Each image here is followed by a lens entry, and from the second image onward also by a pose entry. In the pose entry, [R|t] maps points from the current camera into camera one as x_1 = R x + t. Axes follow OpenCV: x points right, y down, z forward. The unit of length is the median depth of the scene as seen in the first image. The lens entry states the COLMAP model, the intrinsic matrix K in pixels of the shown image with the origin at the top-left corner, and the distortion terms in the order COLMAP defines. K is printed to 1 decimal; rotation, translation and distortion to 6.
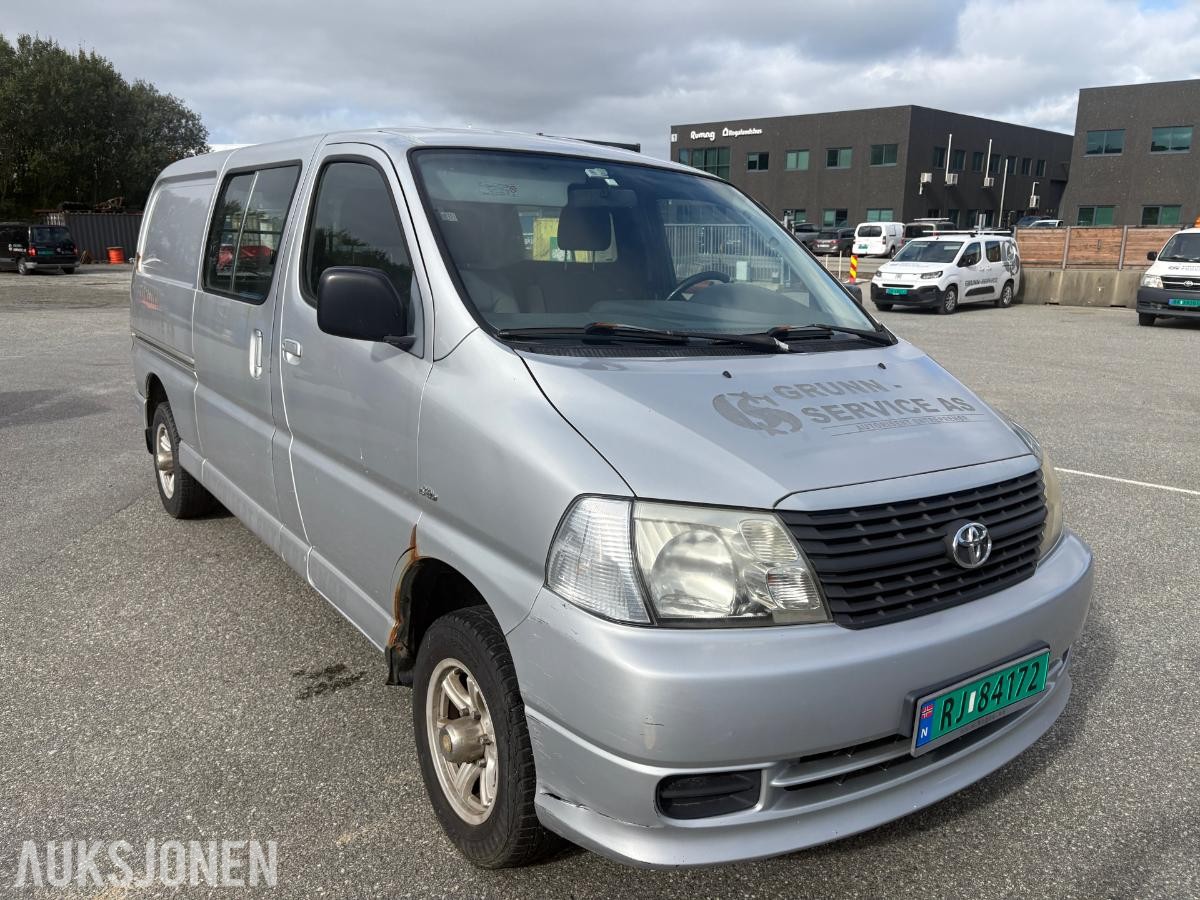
lens RADIAL K [[916.5, 0, 596.1], [0, 916.5, 441.0], [0, 0, 1]] dist [0.046363, -0.045365]
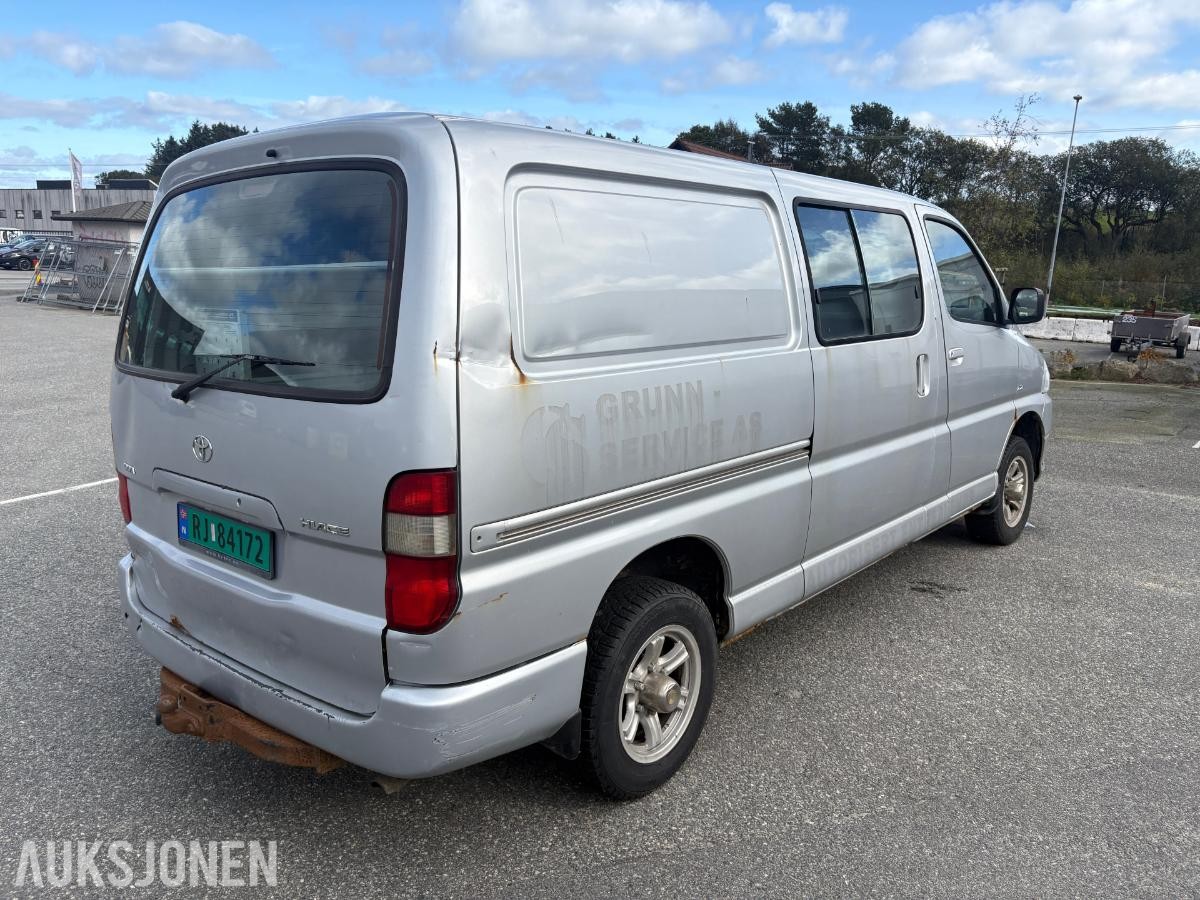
lens RADIAL K [[916.5, 0, 600.6], [0, 916.5, 455.9], [0, 0, 1]] dist [0.046363, -0.045365]
pose [[-0.238231, -0.227484, 0.944191, -1.727795], [0.194447, 0.941326, 0.275855, -0.496017], [-0.951544, 0.249313, -0.180020, 2.013490]]
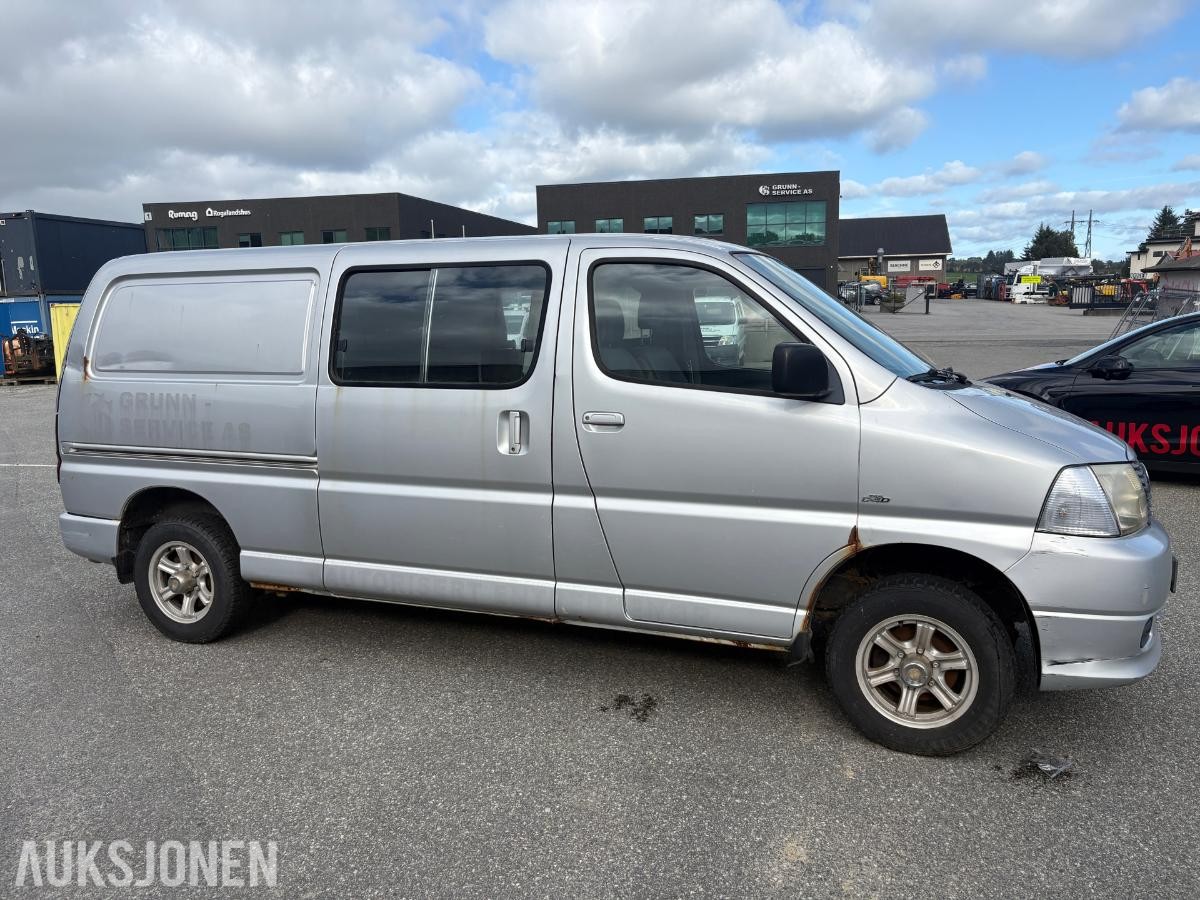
lens RADIAL K [[916.5, 0, 594.8], [0, 916.5, 449.7], [0, 0, 1]] dist [0.046363, -0.045365]
pose [[0.843548, -0.116381, 0.524292, -1.065377], [0.153938, 0.987671, -0.028435, -0.034870], [-0.514519, 0.104694, 0.851063, 0.025916]]
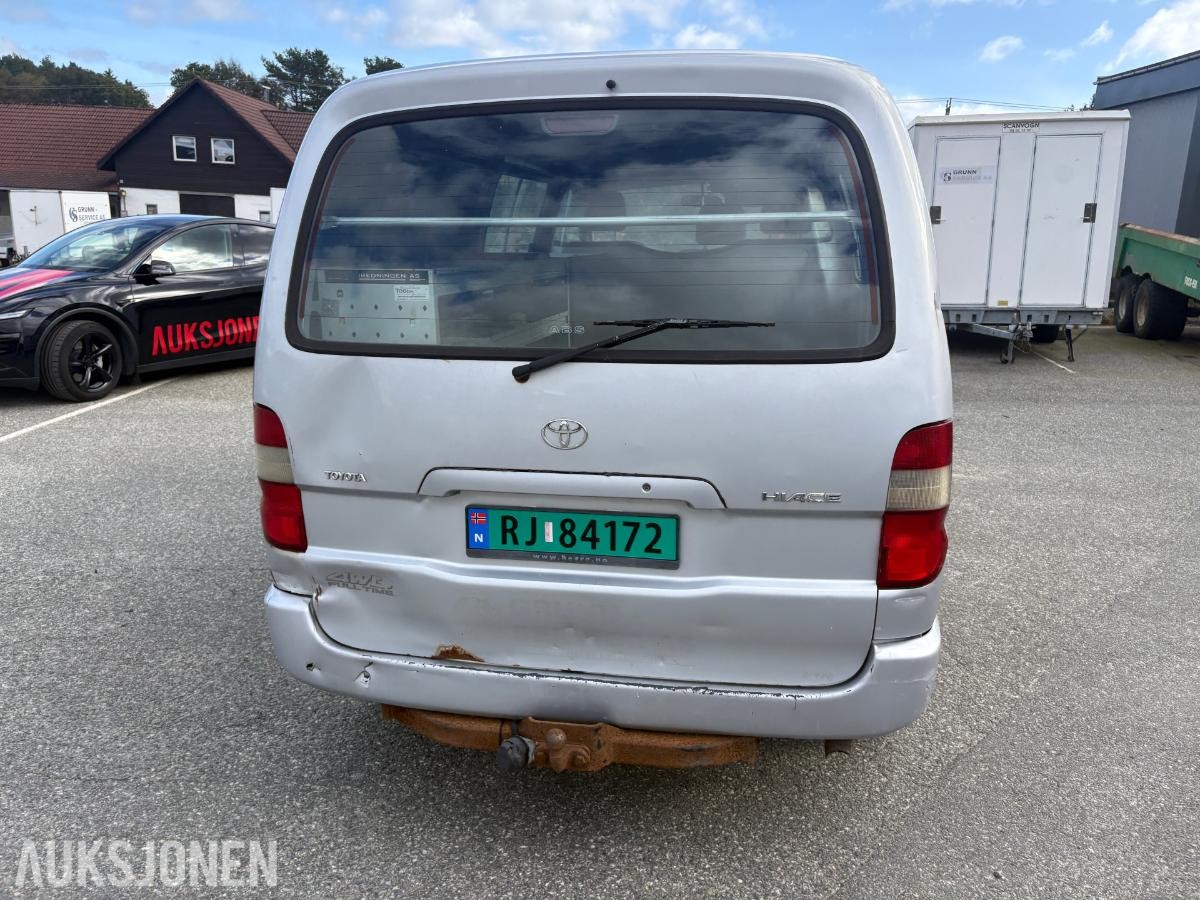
lens RADIAL K [[916.5, 0, 604.6], [0, 916.5, 441.9], [0, 0, 1]] dist [0.046363, -0.045365]
pose [[-0.694156, -0.201176, 0.691141, -1.325123], [0.121666, 0.913547, 0.388111, -0.615990], [-0.709468, 0.353497, -0.609668, 2.672316]]
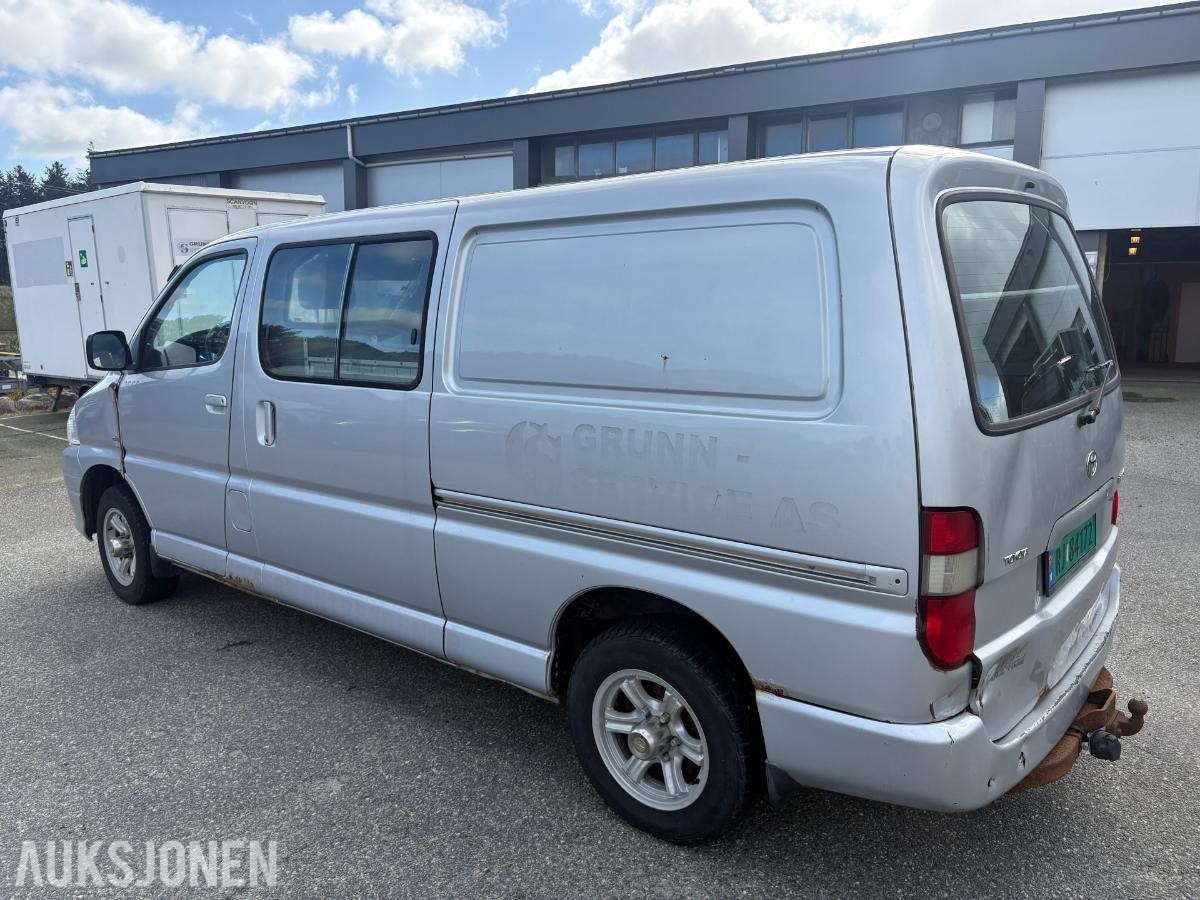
lens RADIAL K [[916.5, 0, 584.2], [0, 916.5, 448.0], [0, 0, 1]] dist [0.046363, -0.045365]
pose [[-0.965615, 0.024531, -0.258816, -0.029810], [-0.071168, 0.932568, 0.353910, -0.630932], [0.250046, 0.360161, -0.898756, 2.929682]]
